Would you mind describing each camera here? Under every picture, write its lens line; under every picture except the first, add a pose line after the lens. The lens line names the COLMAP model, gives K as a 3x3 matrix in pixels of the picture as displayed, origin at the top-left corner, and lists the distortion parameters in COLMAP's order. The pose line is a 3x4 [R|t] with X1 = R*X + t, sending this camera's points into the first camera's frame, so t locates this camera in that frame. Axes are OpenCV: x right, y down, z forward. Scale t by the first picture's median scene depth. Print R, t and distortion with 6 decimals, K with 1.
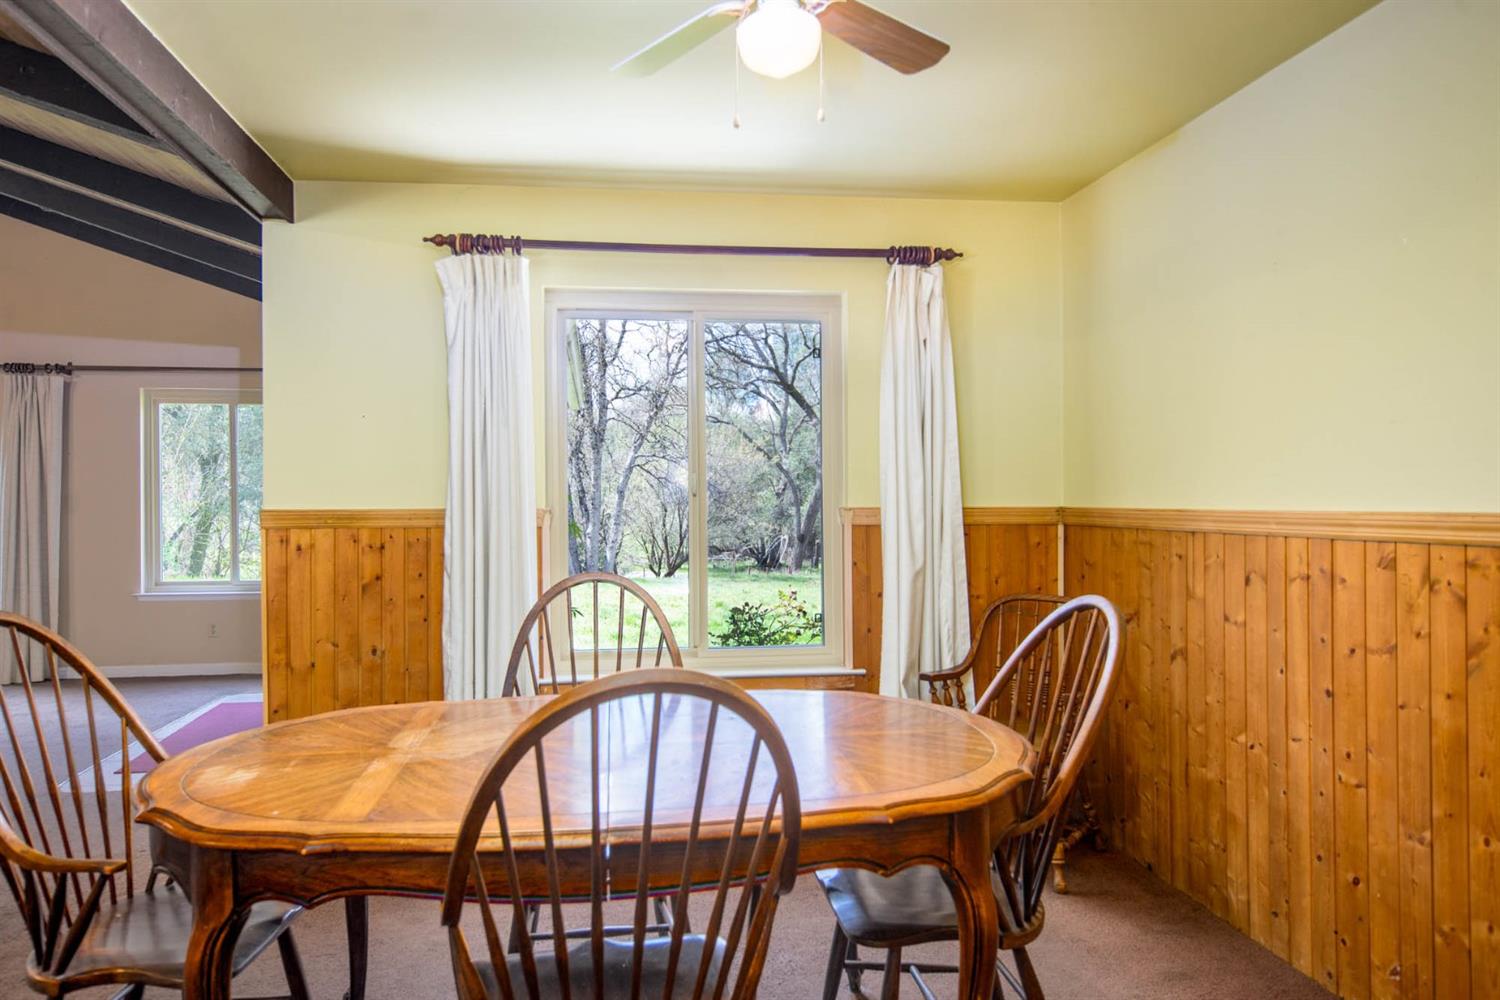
lens RADIAL K [[935.5, 0, 750.0], [0, 935.5, 500.0], [0, 0, 1]] dist [0.002870, -0.003404]
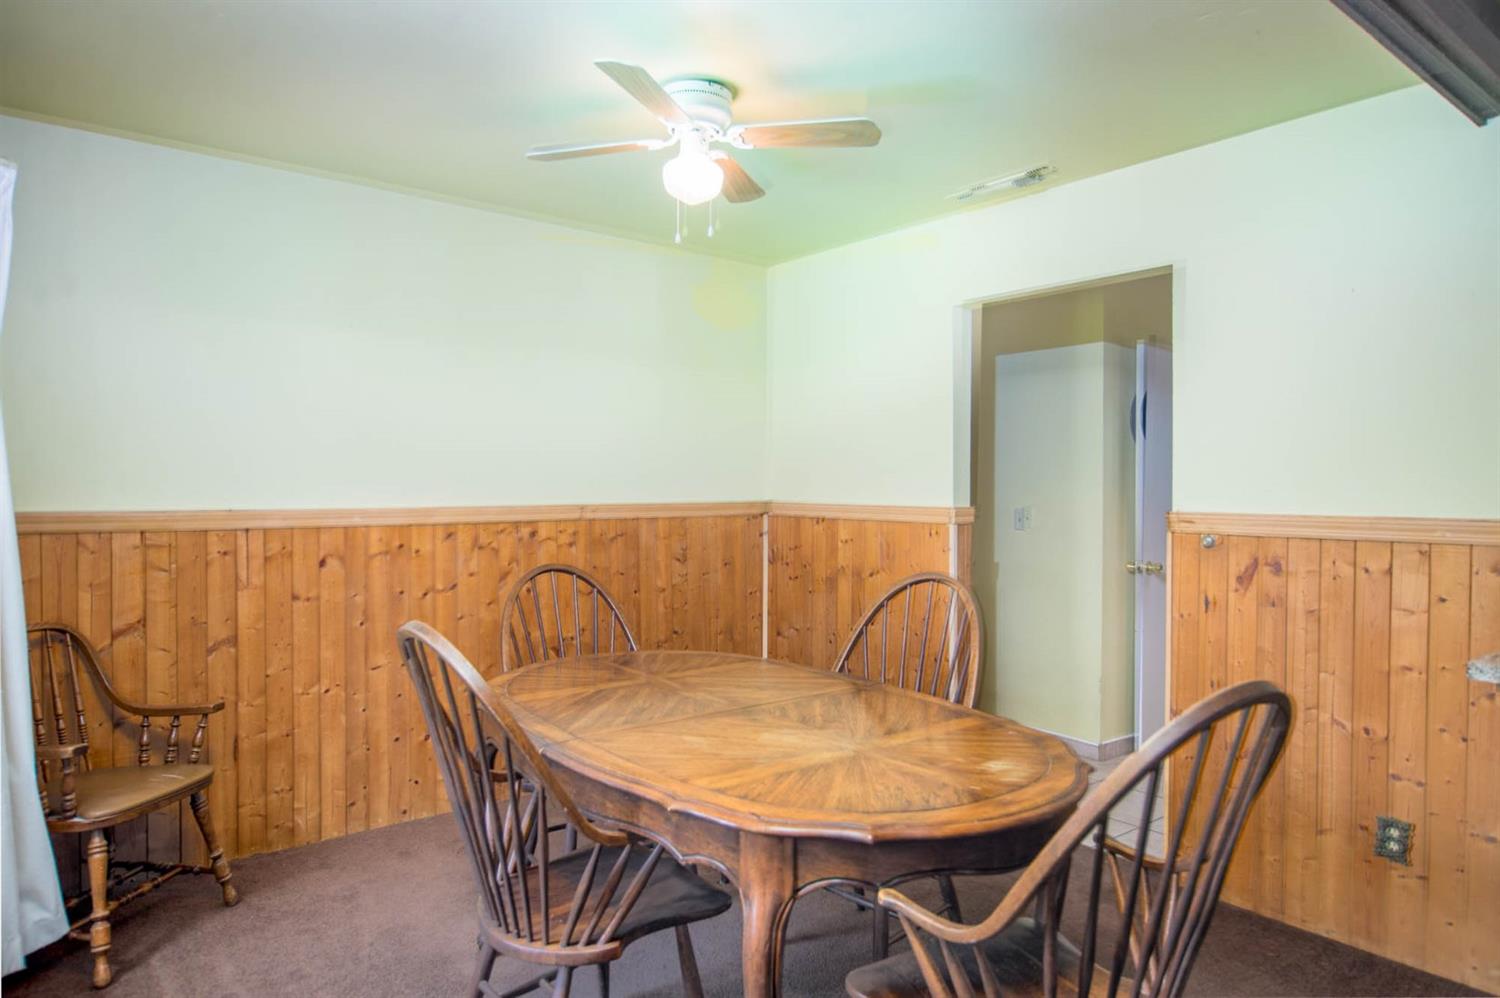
lens RADIAL K [[935.5, 0, 750.0], [0, 935.5, 499.0], [0, 0, 1]] dist [0.002870, -0.003404]
pose [[-0.487069, -0.018031, 0.873178, -0.861998], [-0.003989, 0.999822, 0.018421, -0.026905], [-0.873355, 0.005489, -0.487054, 1.107845]]
